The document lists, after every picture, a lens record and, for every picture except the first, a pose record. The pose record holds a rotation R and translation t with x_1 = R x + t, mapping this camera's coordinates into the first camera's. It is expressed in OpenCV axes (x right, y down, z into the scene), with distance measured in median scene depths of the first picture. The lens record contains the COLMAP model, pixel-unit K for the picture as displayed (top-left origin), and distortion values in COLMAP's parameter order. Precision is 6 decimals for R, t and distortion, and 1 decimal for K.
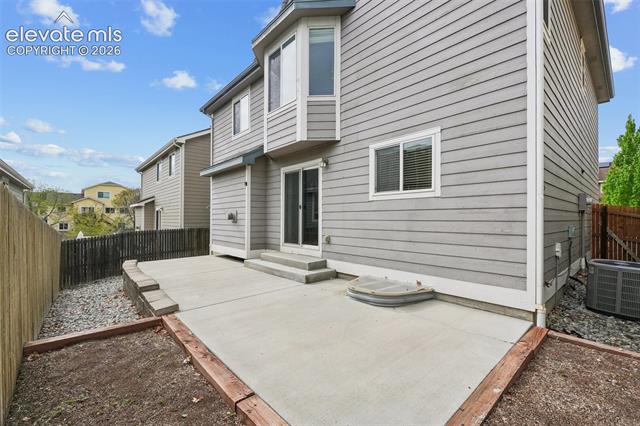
lens RADIAL K [[271.8, 0, 318.0], [0, 271.8, 215.9], [0, 0, 1]] dist [-0.000553, 0.000018]
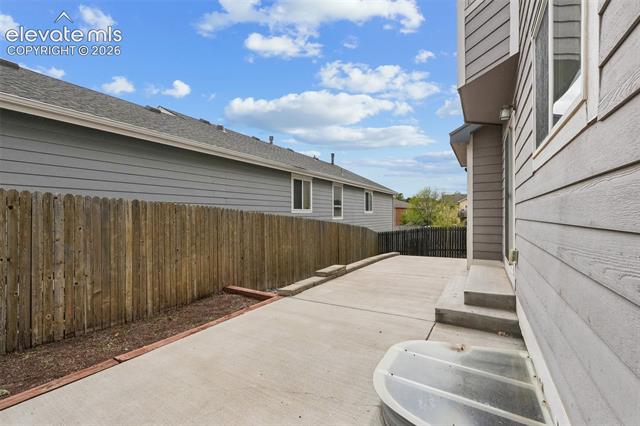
lens RADIAL K [[271.8, 0, 318.0], [0, 271.8, 215.9], [0, 0, 1]] dist [-0.000553, 0.000018]
pose [[0.315045, 0.000658, -0.949076, 0.732881], [0.011960, 0.999918, 0.004663, 0.003272], [0.949001, -0.012820, 0.315012, 0.884159]]
